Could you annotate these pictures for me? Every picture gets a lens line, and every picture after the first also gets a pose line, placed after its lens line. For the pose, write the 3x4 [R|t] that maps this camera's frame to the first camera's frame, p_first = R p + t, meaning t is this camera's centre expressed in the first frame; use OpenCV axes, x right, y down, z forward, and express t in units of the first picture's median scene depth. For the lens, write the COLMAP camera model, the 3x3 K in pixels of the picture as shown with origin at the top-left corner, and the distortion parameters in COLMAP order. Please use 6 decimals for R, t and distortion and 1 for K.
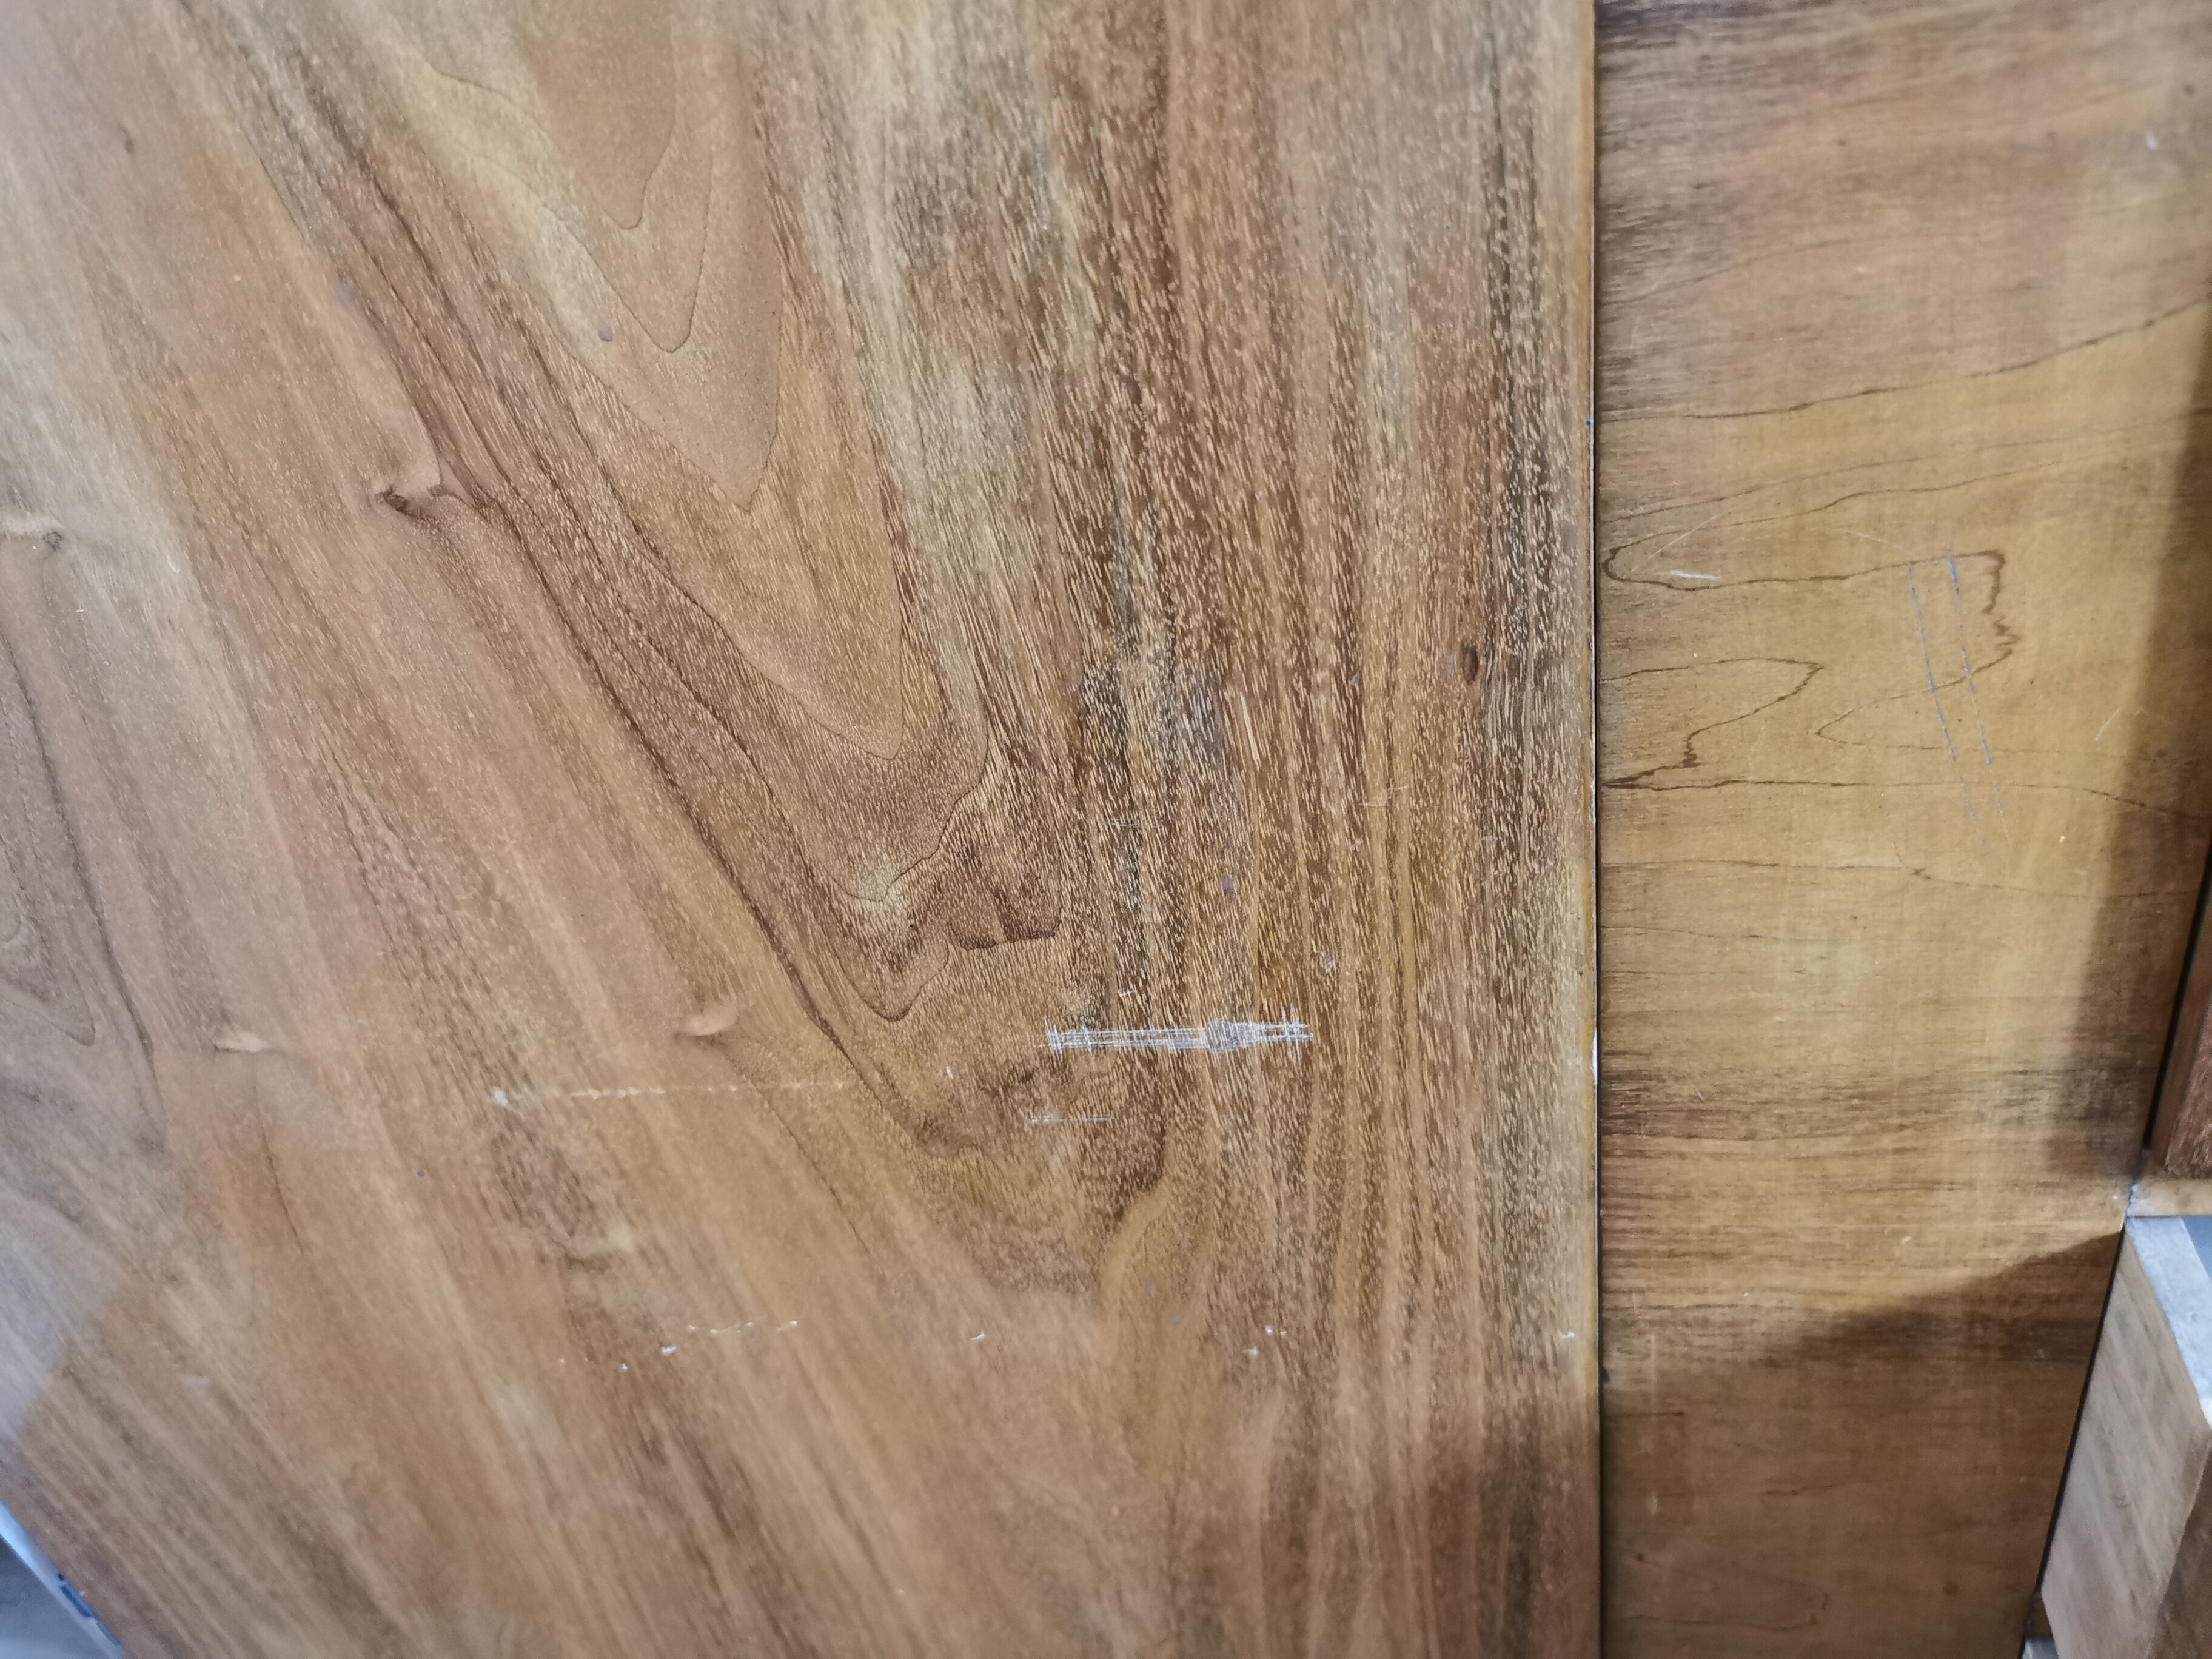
lens RADIAL K [[1719.8, 0, 1066.1], [0, 1719.8, 832.4], [0, 0, 1]] dist [0.065443, -0.095519]
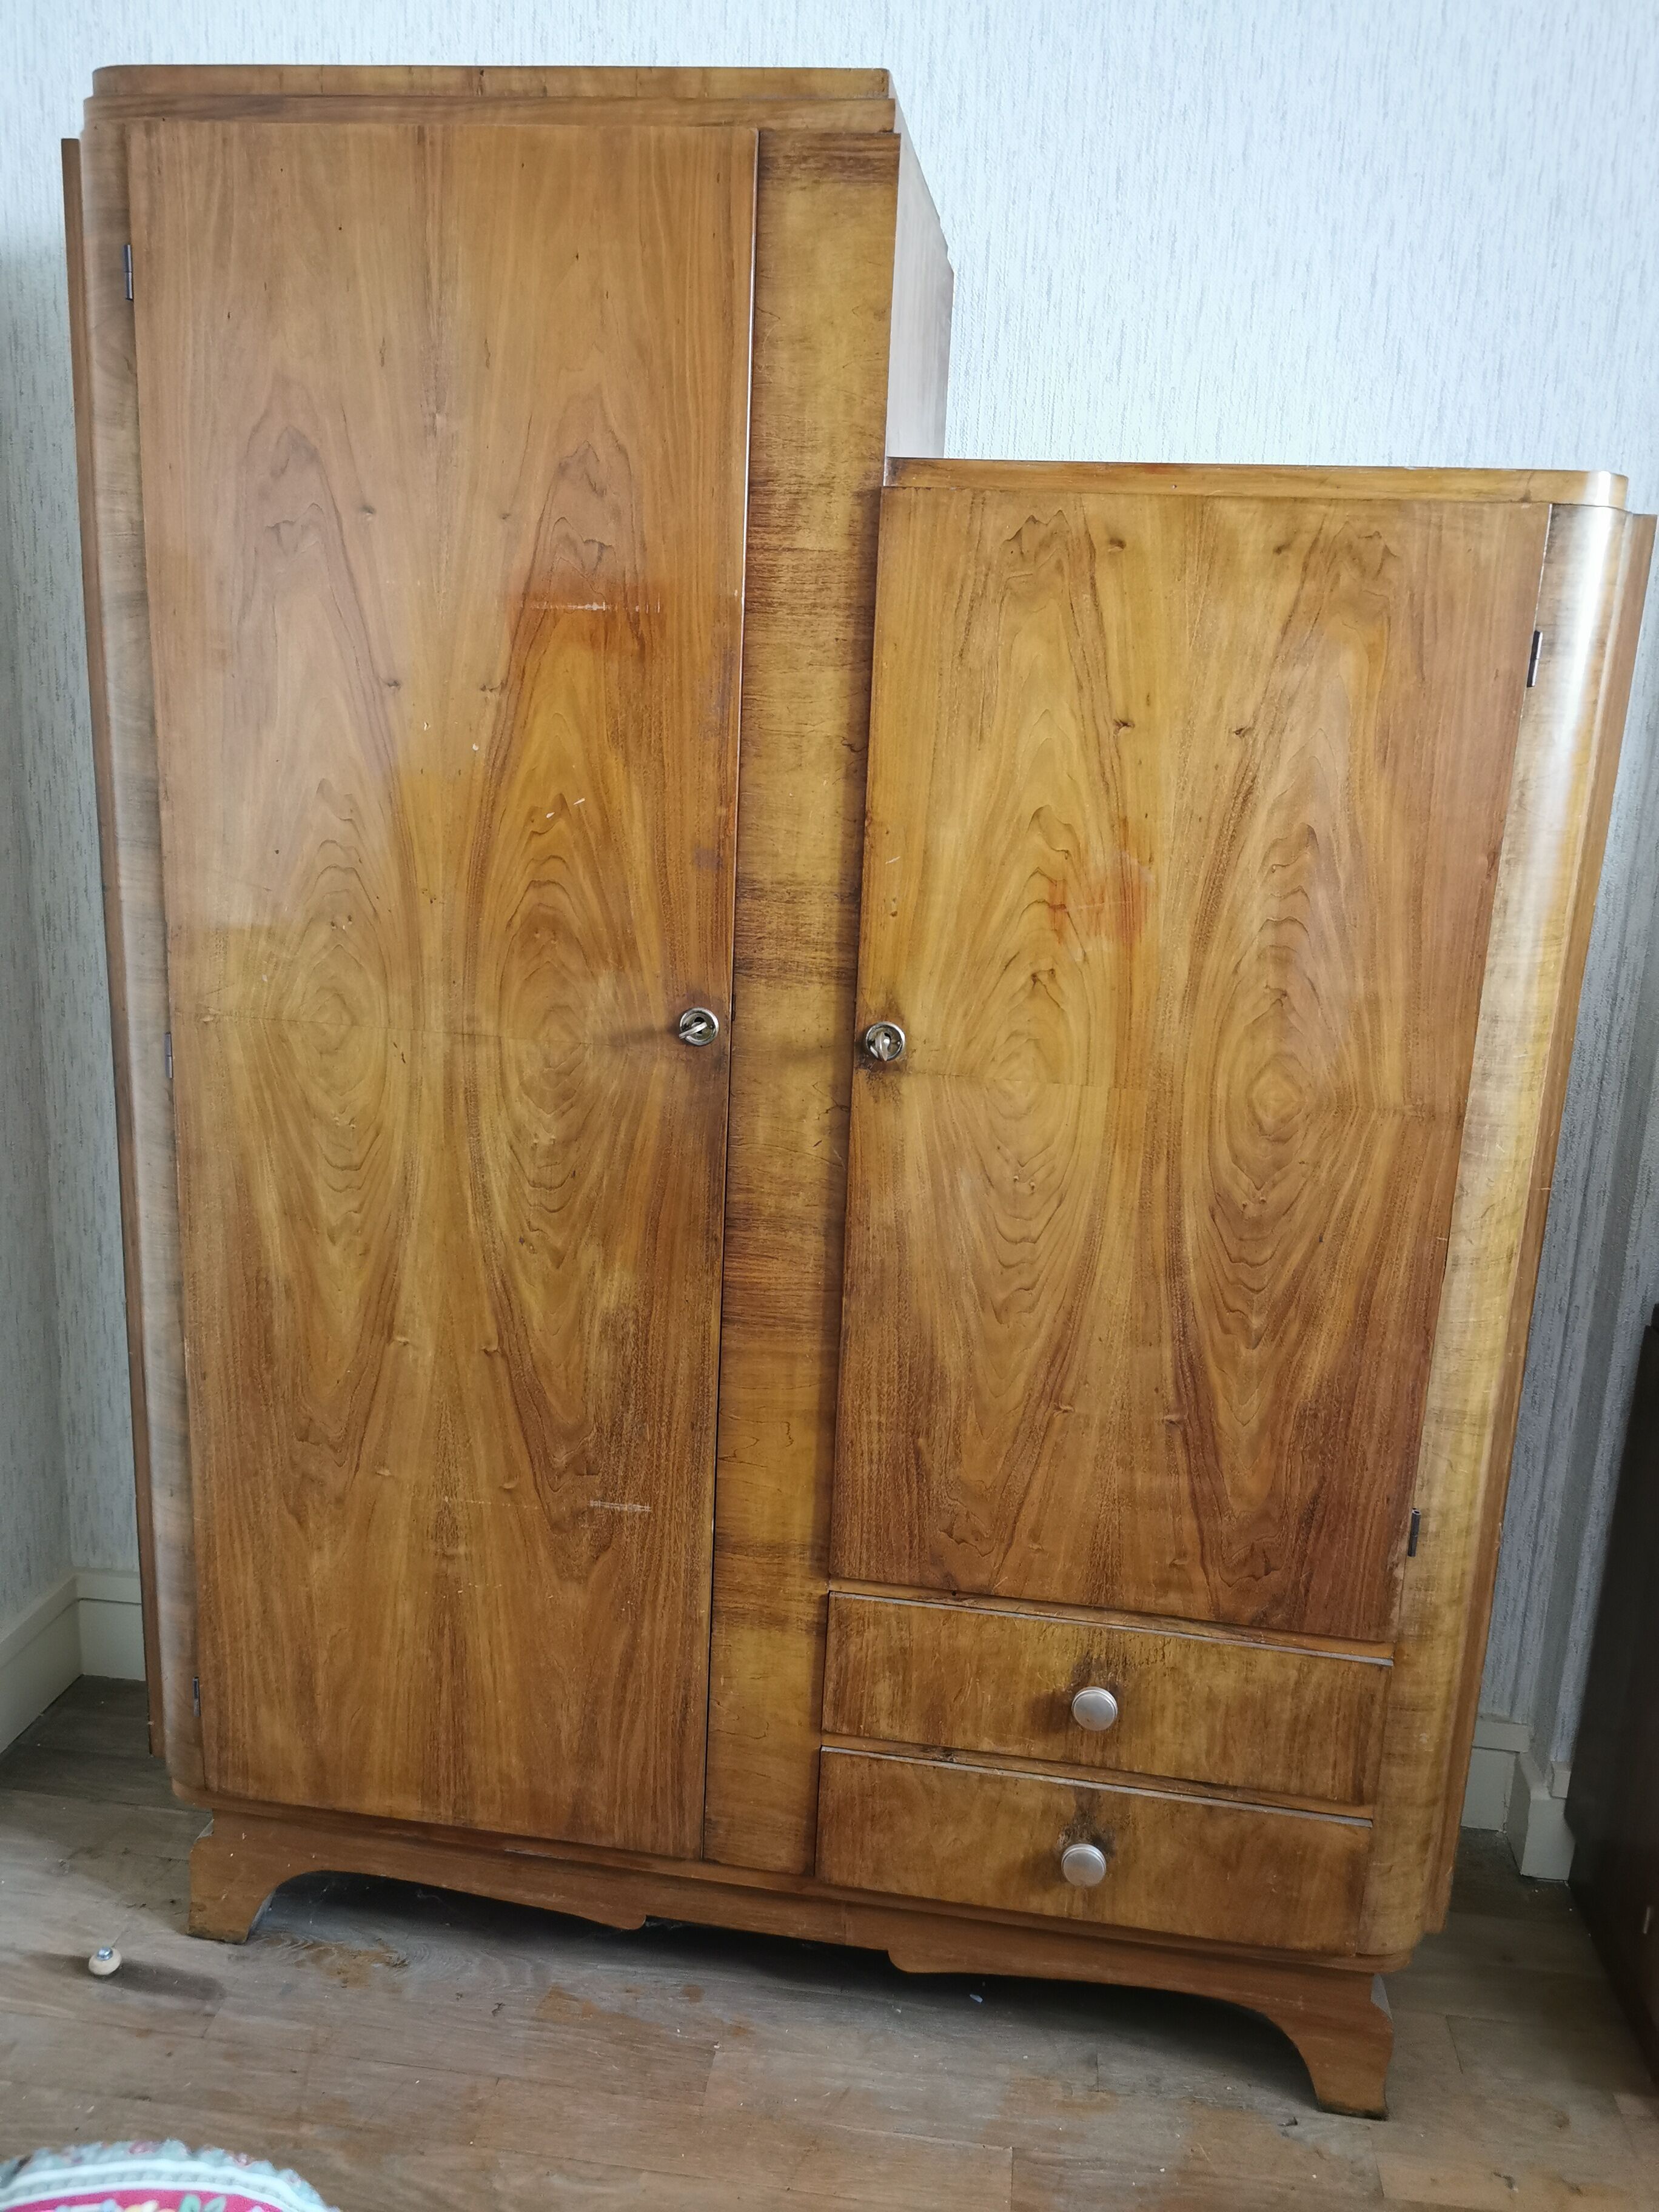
lens RADIAL K [[1719.8, 0, 862.5], [0, 1719.8, 1087.6], [0, 0, 1]] dist [0.065443, -0.095519]
pose [[0.975117, 0.211783, 0.065533, 0.149796], [-0.175687, 0.918521, -0.354195, 0.580815], [-0.135206, 0.333868, 0.932873, -3.437594]]
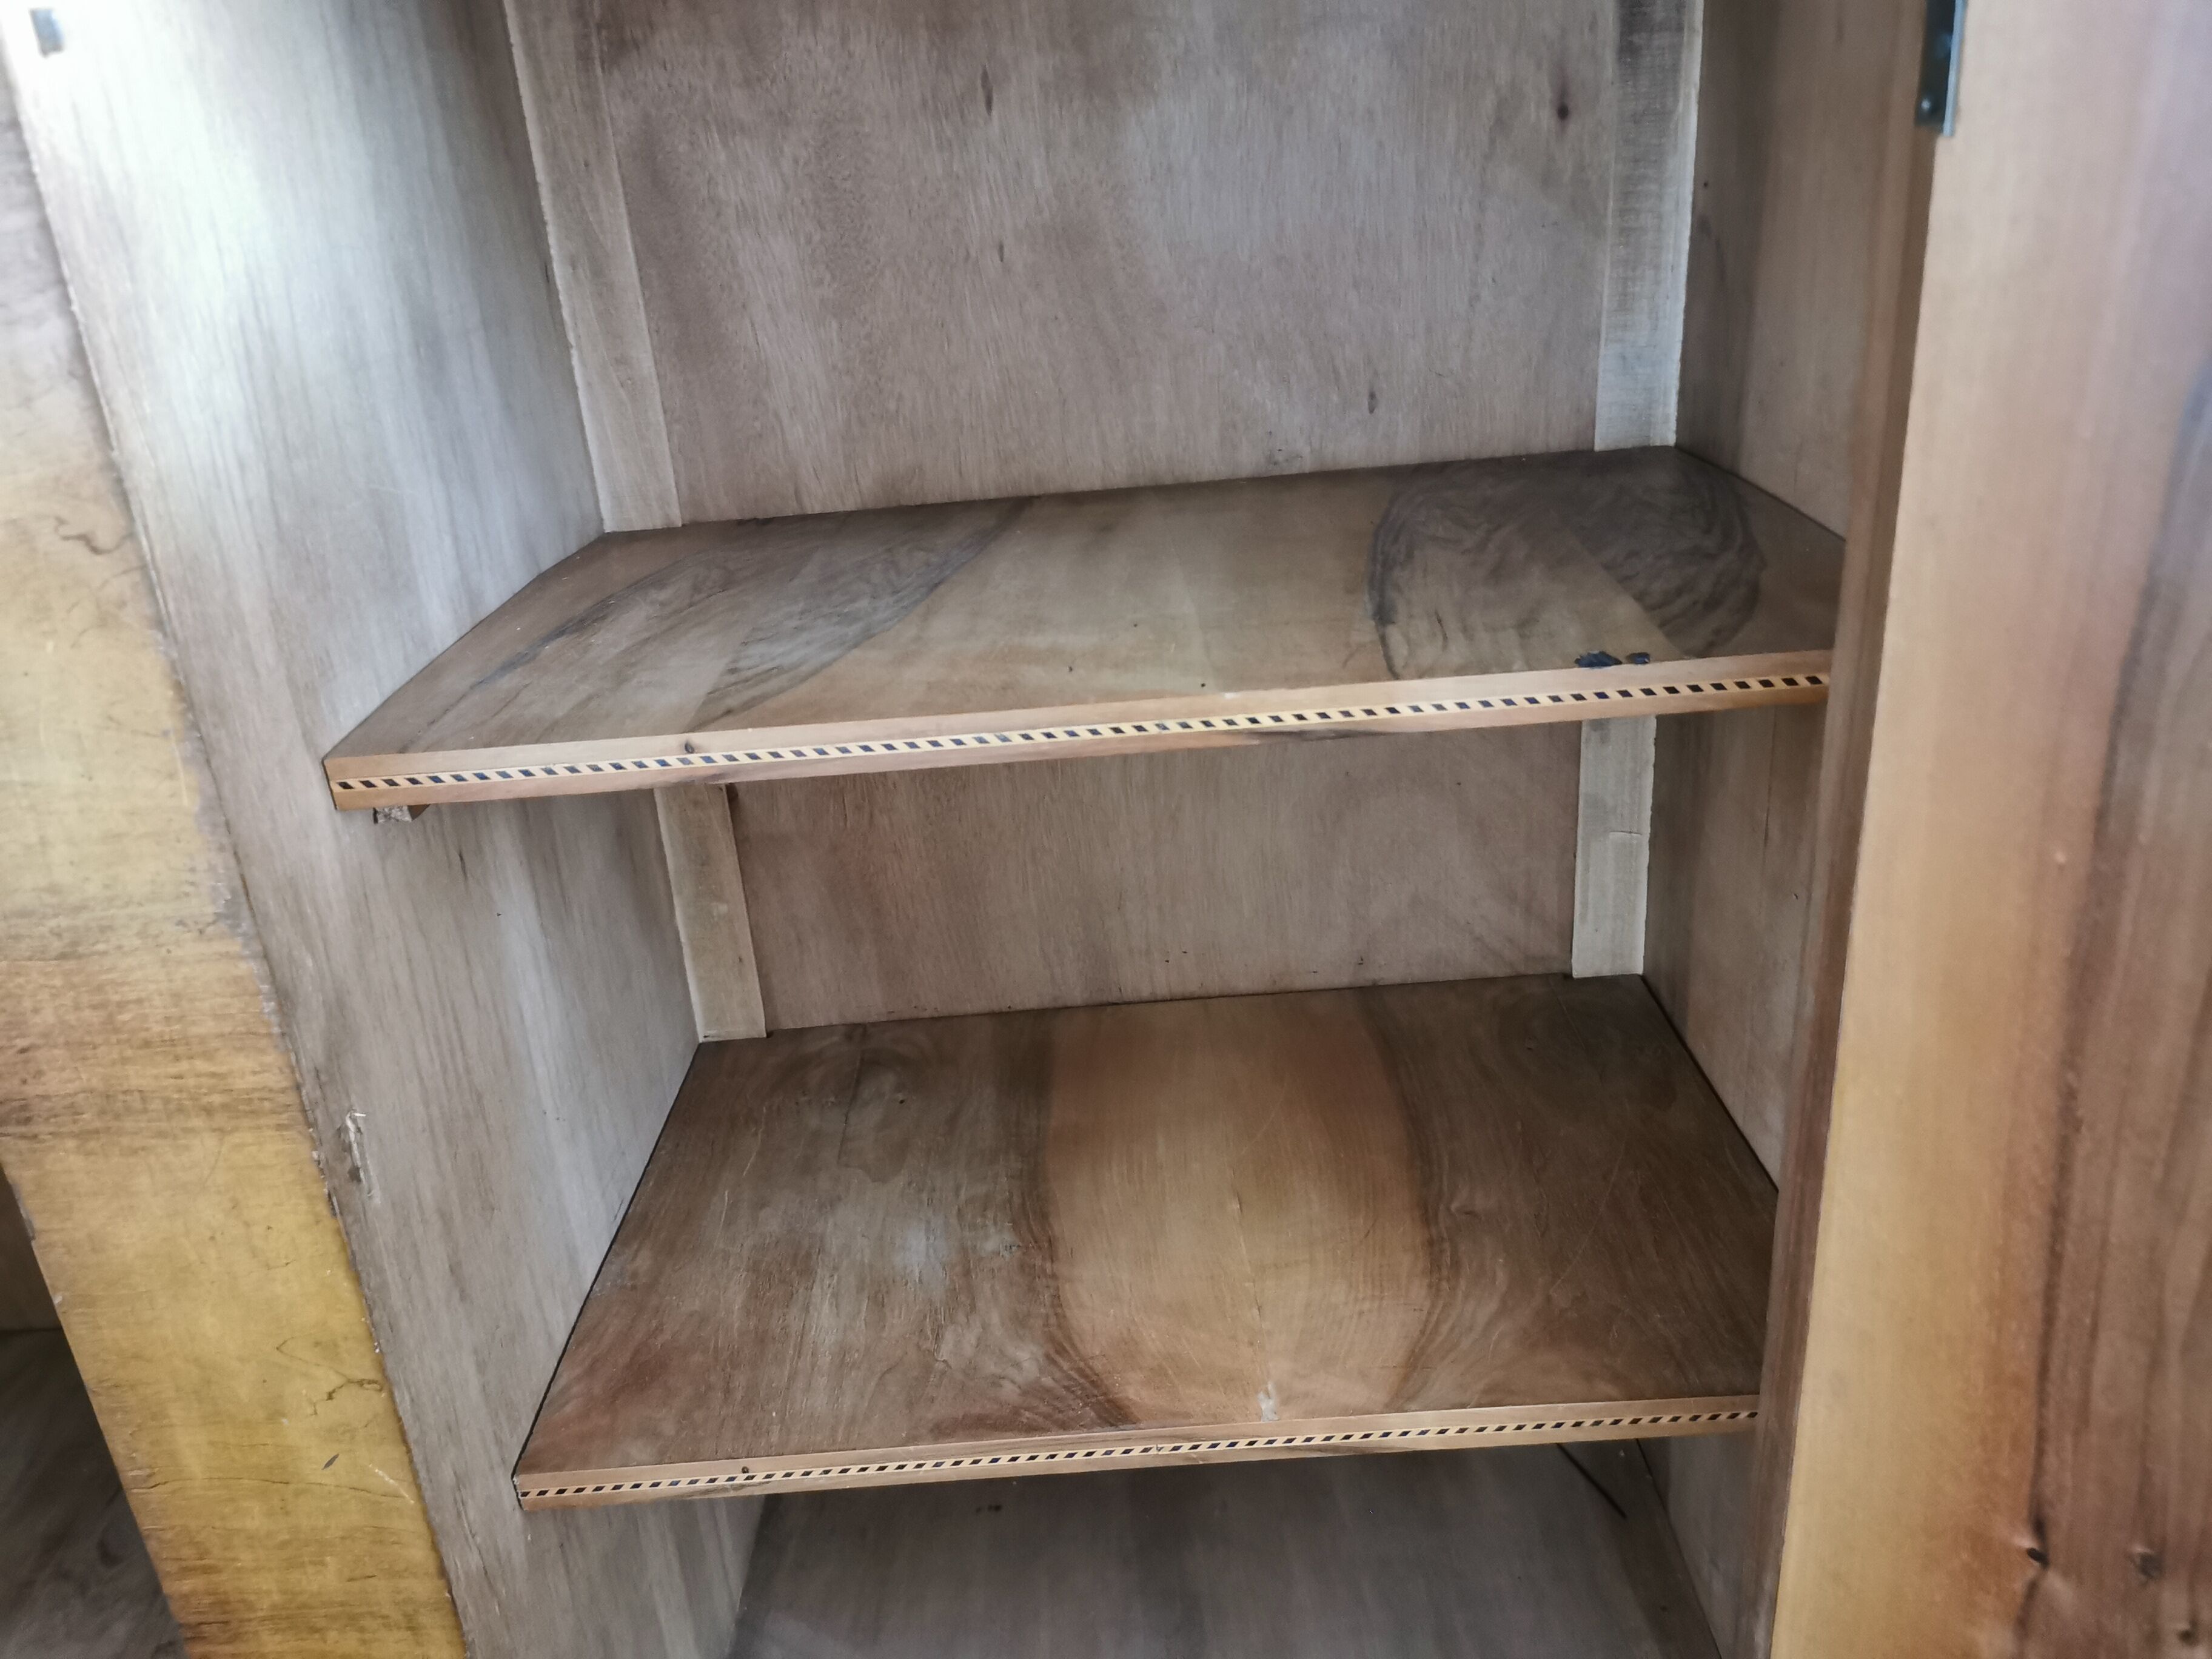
lens RADIAL K [[1719.8, 0, 1104.0], [0, 1719.8, 844.2], [0, 0, 1]] dist [0.065443, -0.095519]
pose [[0.982292, 0.034105, 0.184227, 0.749663], [0.004837, 0.978349, -0.206904, -0.943658], [-0.187295, 0.204131, 0.960860, -1.525542]]
